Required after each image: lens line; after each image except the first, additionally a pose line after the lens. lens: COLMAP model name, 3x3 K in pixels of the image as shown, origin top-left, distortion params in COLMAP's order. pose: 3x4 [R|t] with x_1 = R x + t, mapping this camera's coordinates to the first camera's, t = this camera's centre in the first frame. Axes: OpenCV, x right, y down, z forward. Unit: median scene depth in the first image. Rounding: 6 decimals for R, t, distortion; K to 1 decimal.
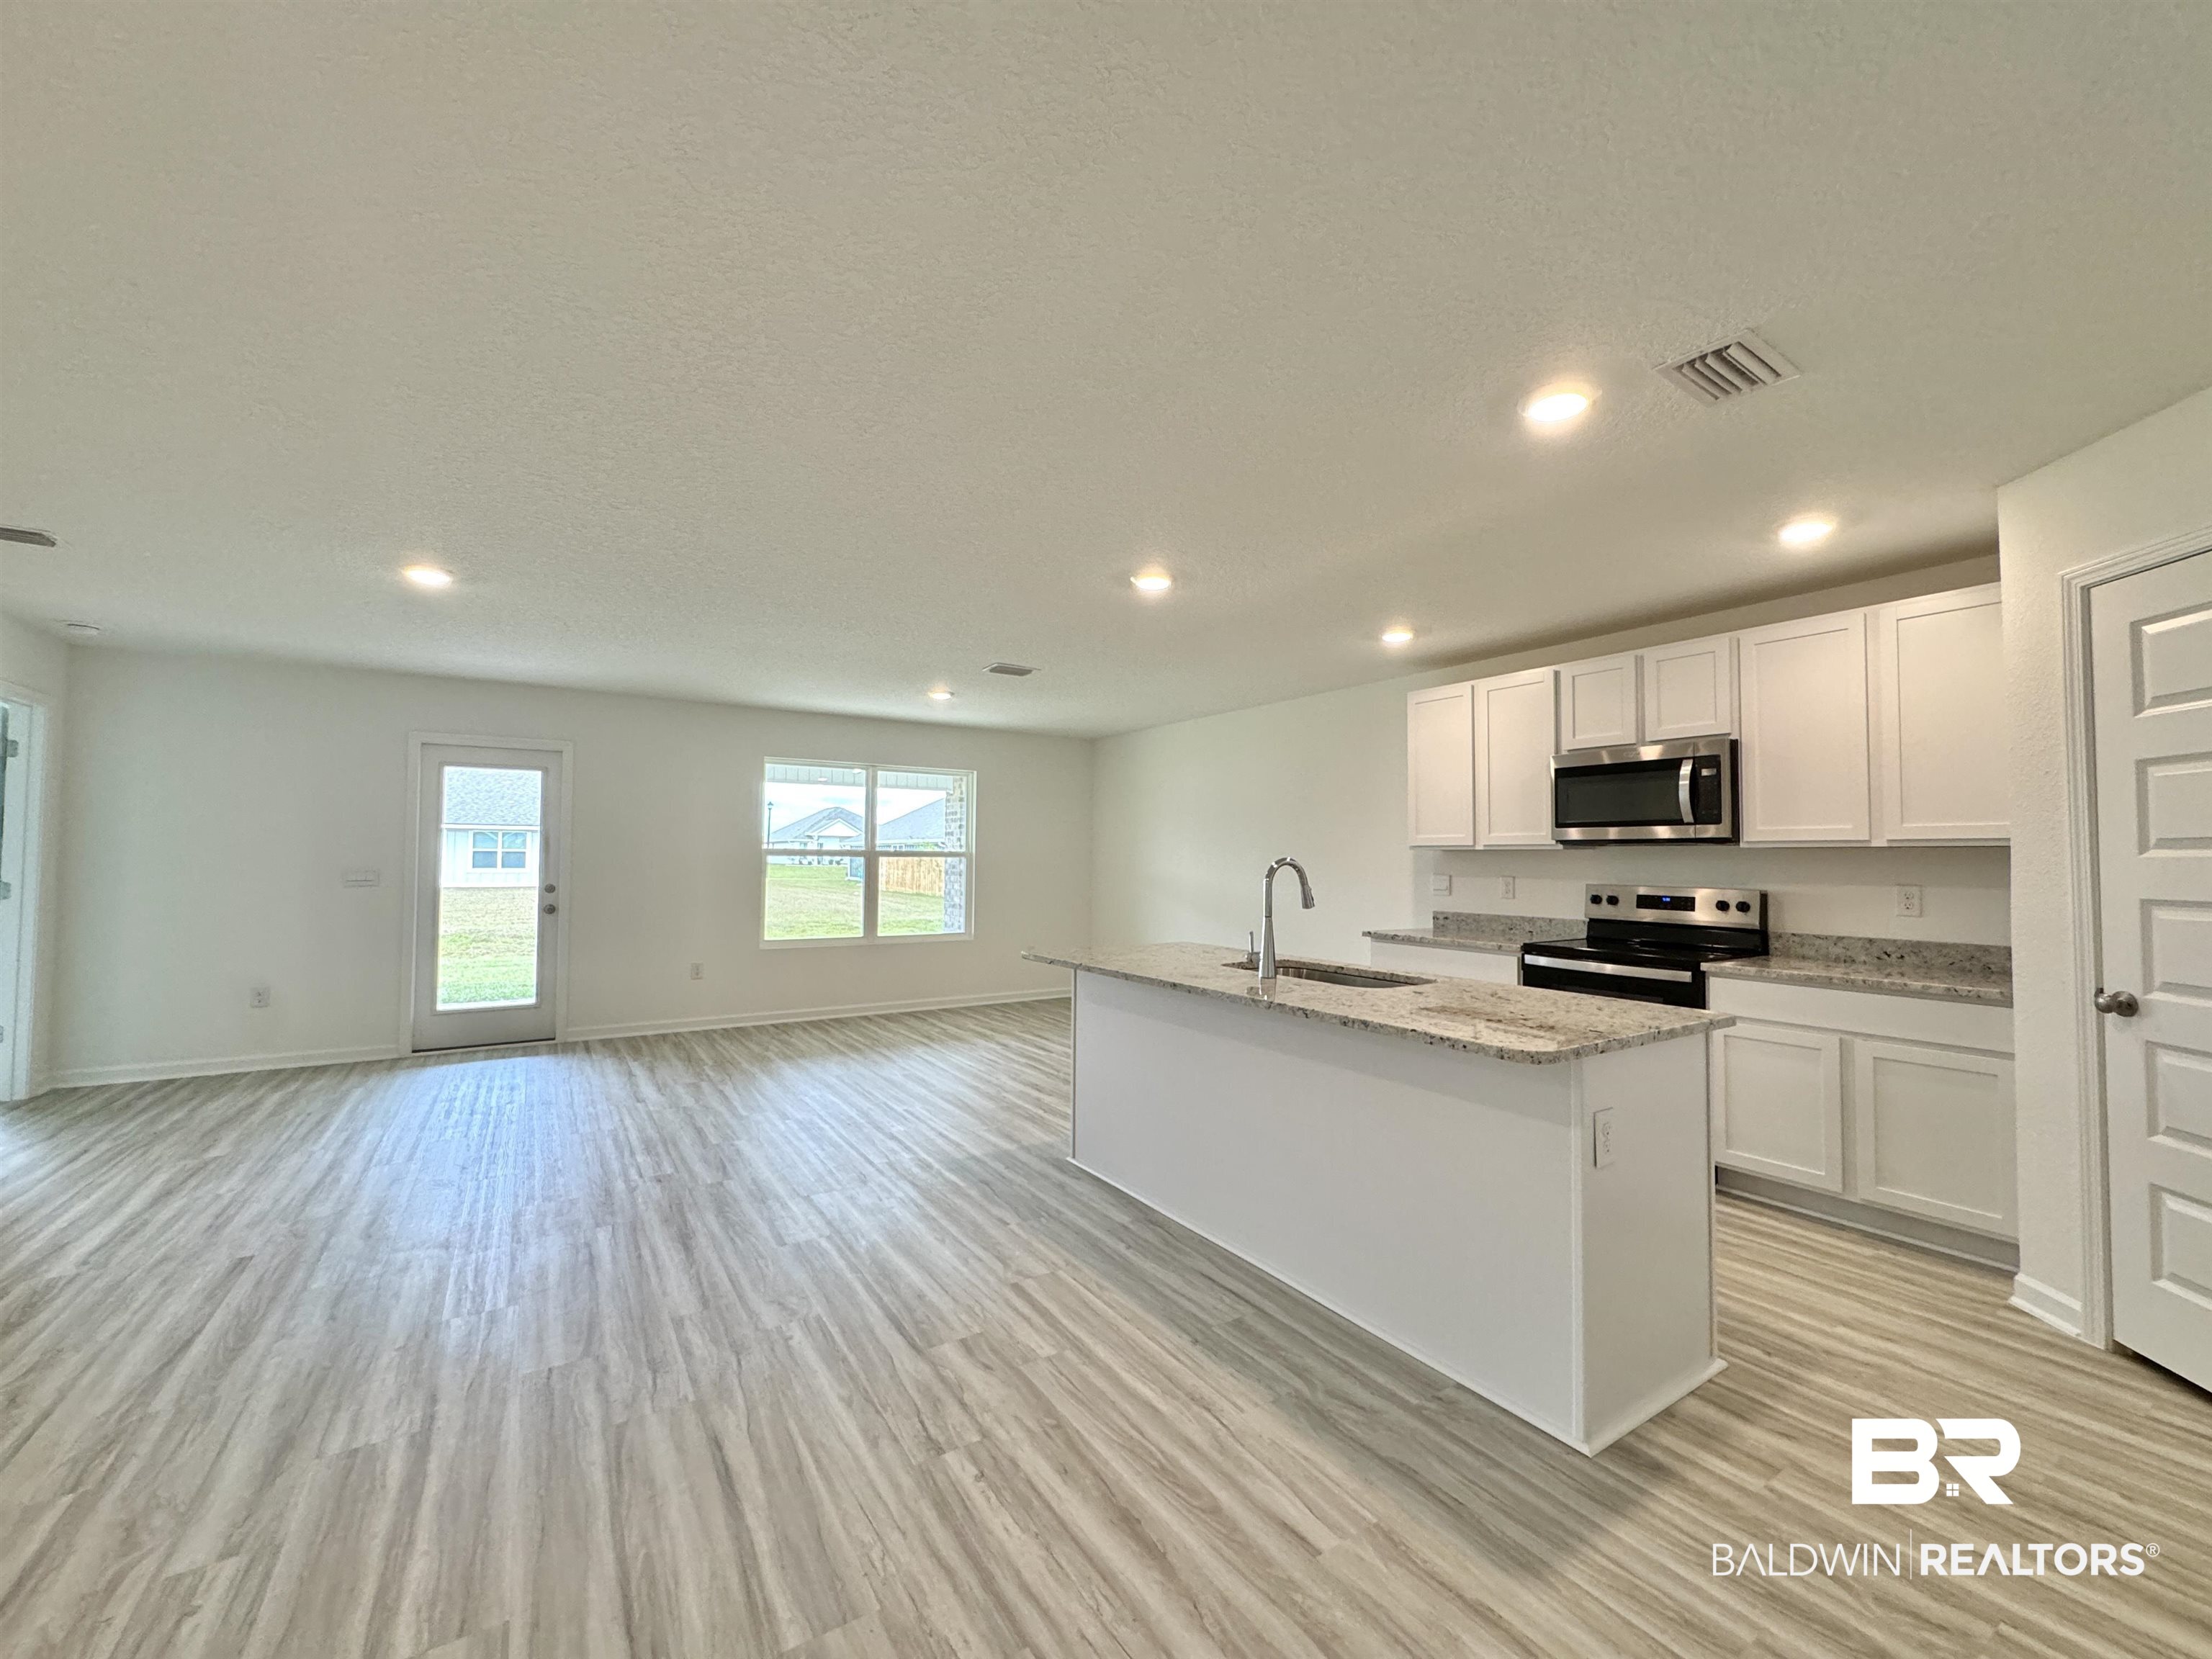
lens RADIAL K [[886.5, 0, 1100.2], [0, 886.5, 826.3], [0, 0, 1]] dist [-0.008379, 0.002122]
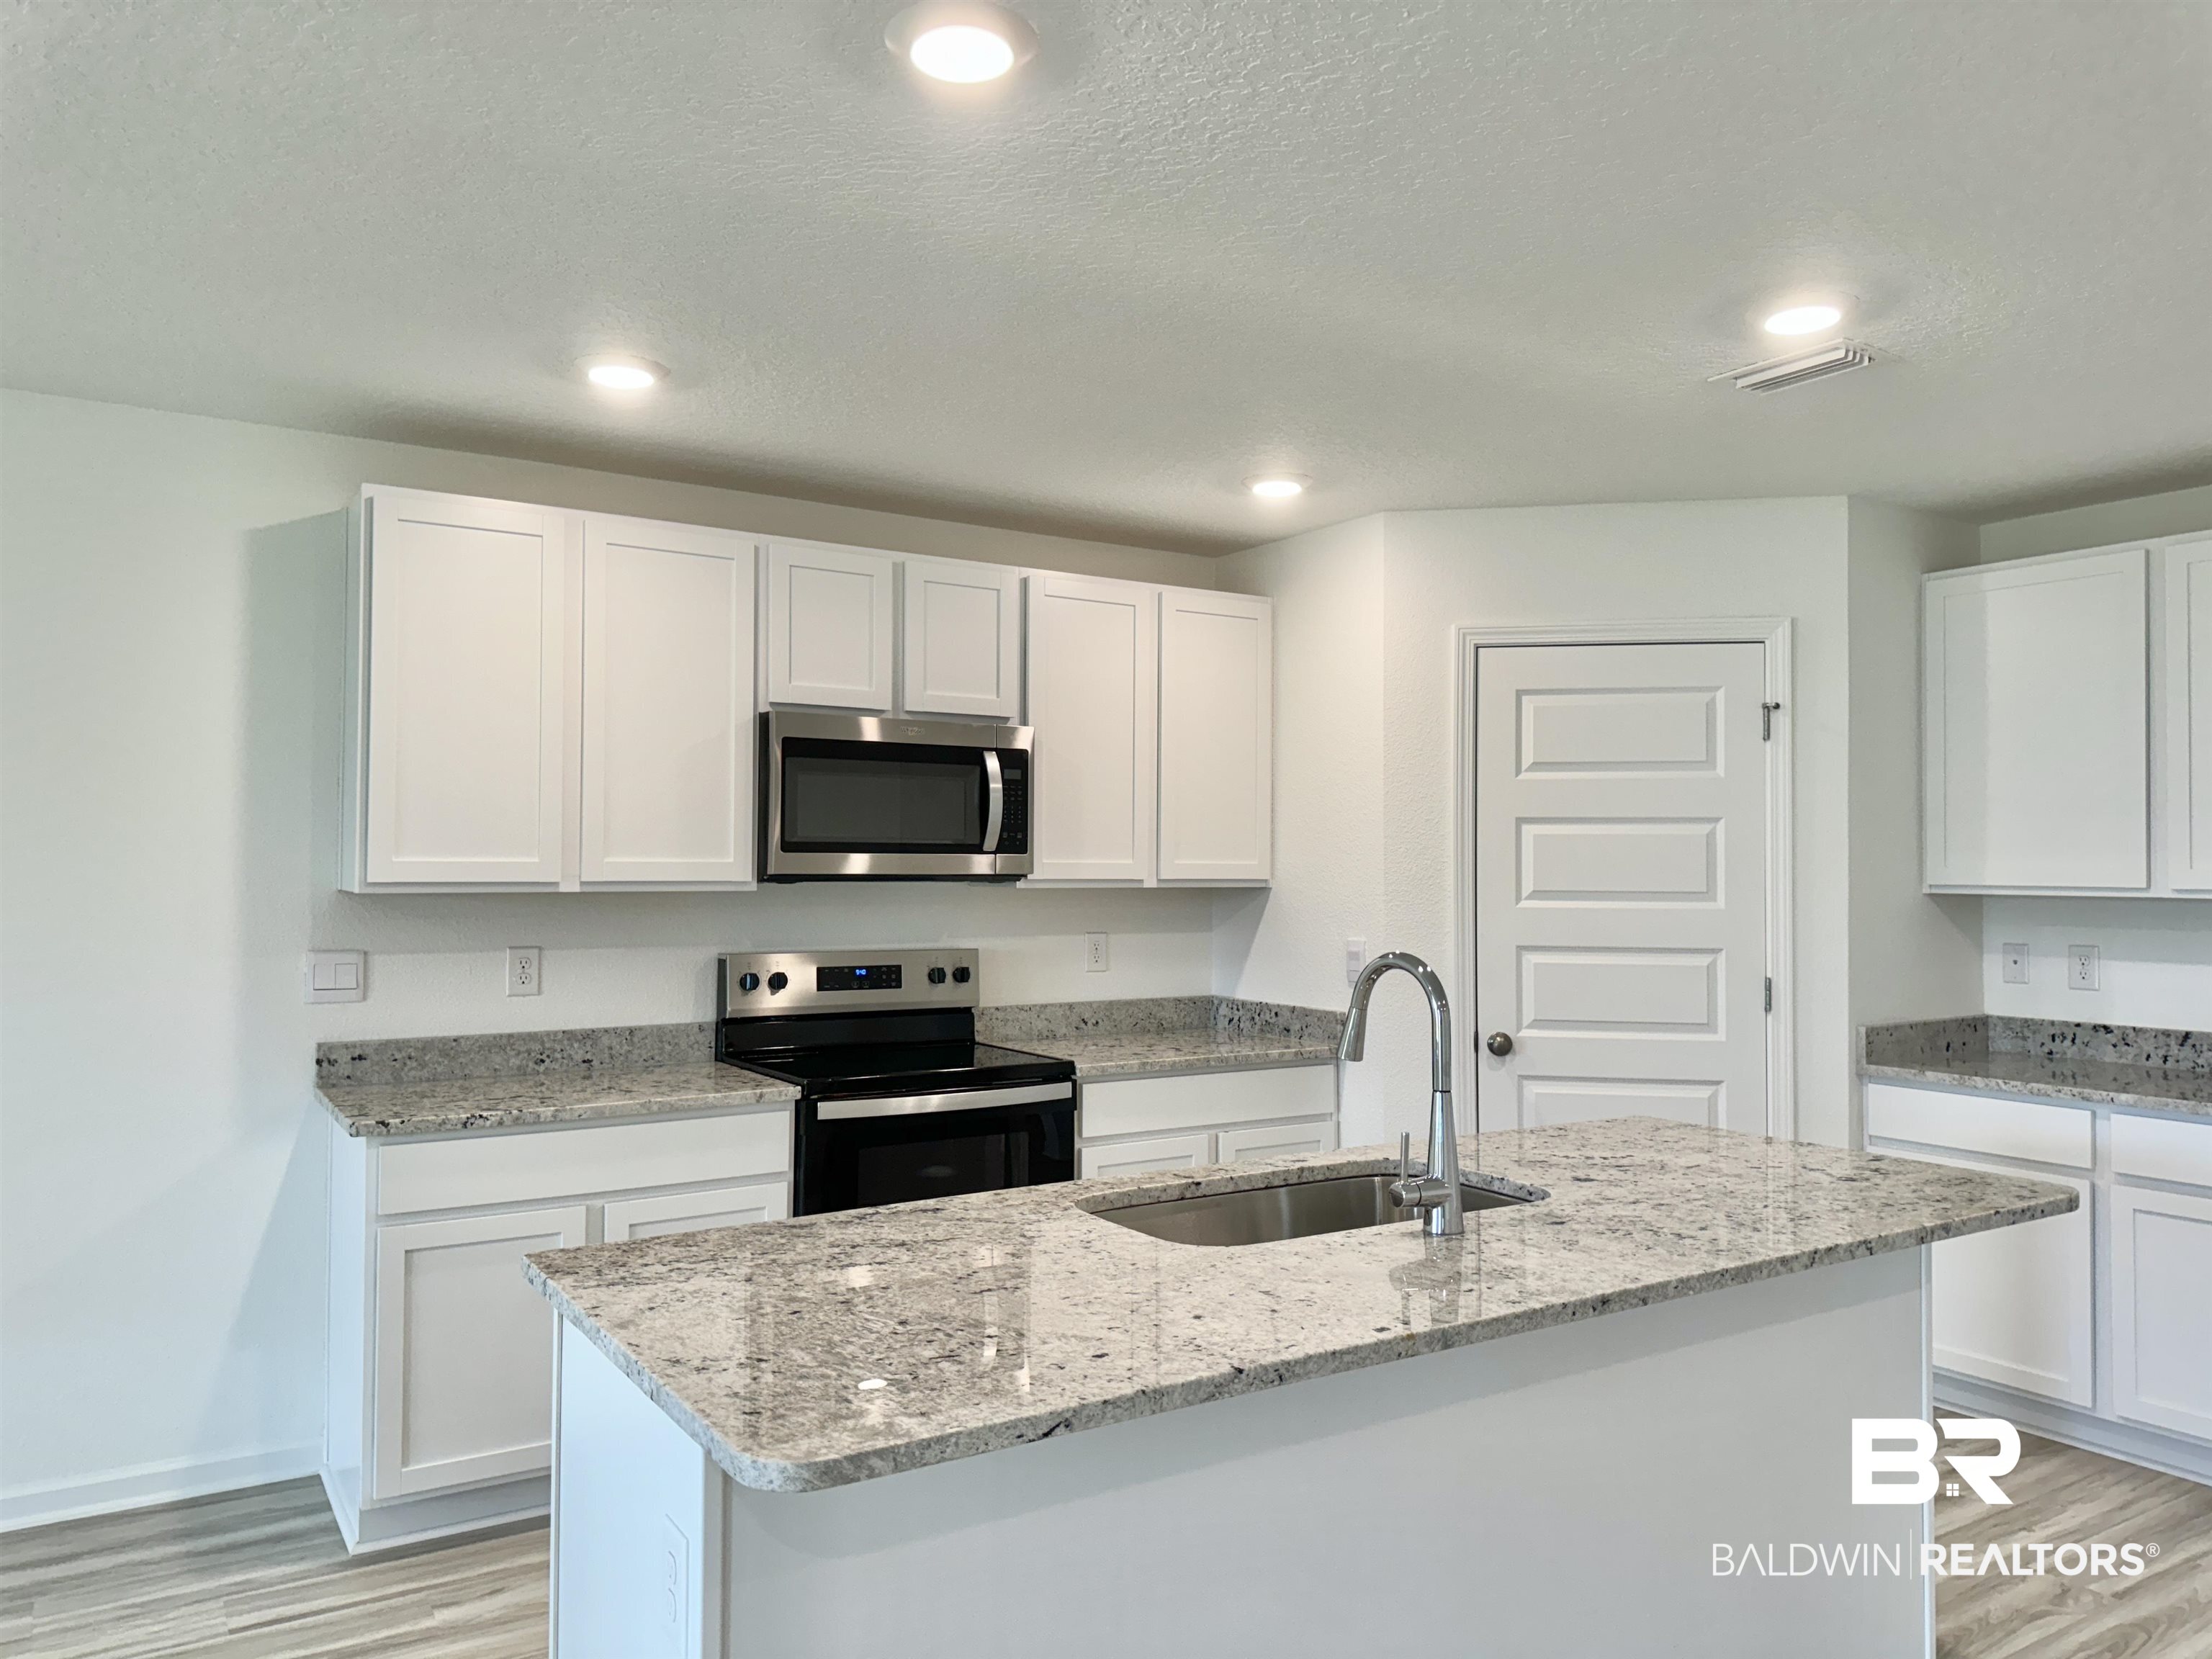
lens RADIAL K [[1569.7, 0, 1120.6], [0, 1569.7, 827.7], [0, 0, 1]] dist [0.046311, -0.057996]
pose [[-0.015933, 0.010403, 0.999819, -0.525416], [-0.043992, 0.998970, -0.011095, -0.013354], [-0.998905, -0.044161, -0.015459, 1.041546]]
